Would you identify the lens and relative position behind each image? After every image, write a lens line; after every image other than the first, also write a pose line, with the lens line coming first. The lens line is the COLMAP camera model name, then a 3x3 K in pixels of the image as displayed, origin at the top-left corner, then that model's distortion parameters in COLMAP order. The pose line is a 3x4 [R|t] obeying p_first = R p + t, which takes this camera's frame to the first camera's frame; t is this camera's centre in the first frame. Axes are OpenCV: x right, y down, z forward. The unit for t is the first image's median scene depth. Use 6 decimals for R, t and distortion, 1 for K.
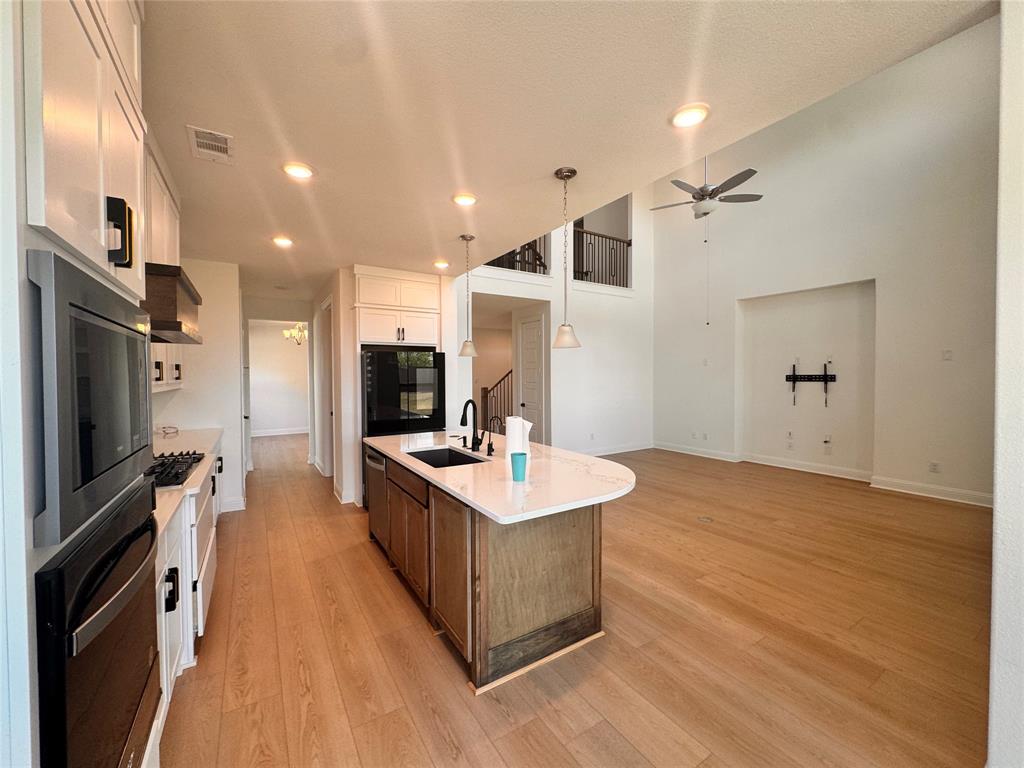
lens RADIAL K [[410.9, 0, 511.4], [0, 410.9, 382.5], [0, 0, 1]] dist [-0.003023, -0.000019]
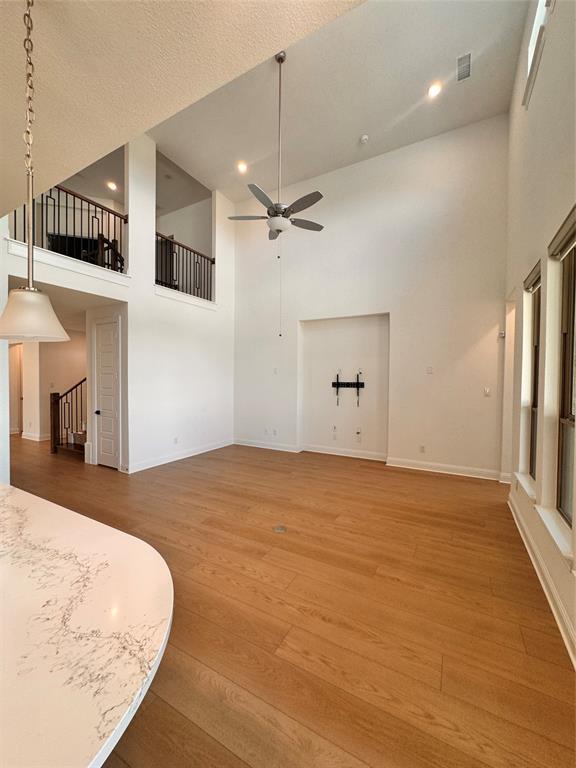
lens RADIAL K [[308.1, 0, 287.6], [0, 308.1, 385.0], [0, 0, 1]] dist [-0.003023, -0.000019]
pose [[0.880156, 0.000018, 0.474685, 0.104405], [-0.002428, 0.999987, 0.004463, -0.016155], [-0.474679, -0.005081, 0.880145, 0.257943]]
